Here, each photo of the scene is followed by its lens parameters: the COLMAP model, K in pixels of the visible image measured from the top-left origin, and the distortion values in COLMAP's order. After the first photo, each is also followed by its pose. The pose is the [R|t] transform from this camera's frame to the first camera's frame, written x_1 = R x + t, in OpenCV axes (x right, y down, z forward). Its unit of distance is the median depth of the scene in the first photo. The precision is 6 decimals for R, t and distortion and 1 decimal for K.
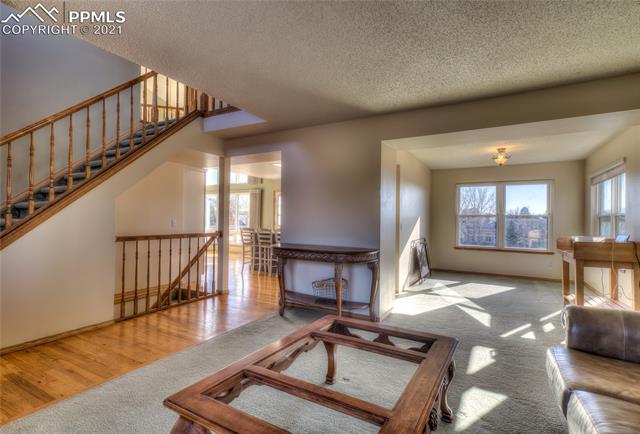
lens RADIAL K [[311.2, 0, 320.3], [0, 311.2, 216.3], [0, 0, 1]] dist [0.000718, 0.000199]
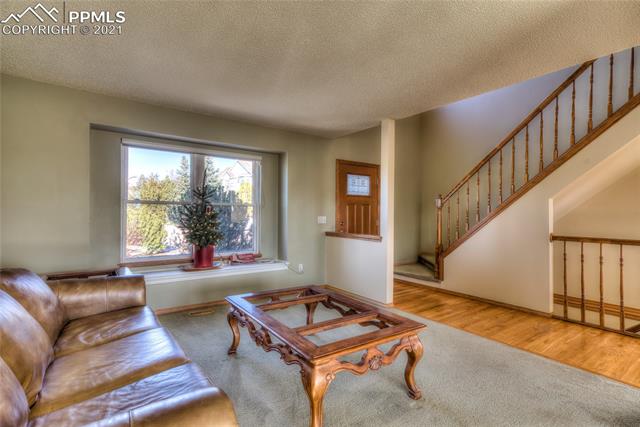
lens RADIAL K [[313.4, 0, 321.0], [0, 313.4, 213.3], [0, 0, 1]] dist [0.015792, 0.000715]
pose [[-0.441978, -0.012029, -0.896945, 0.644574], [0.000010, 0.999910, -0.013414, 0.004662], [0.897026, -0.005938, -0.441938, 0.772593]]
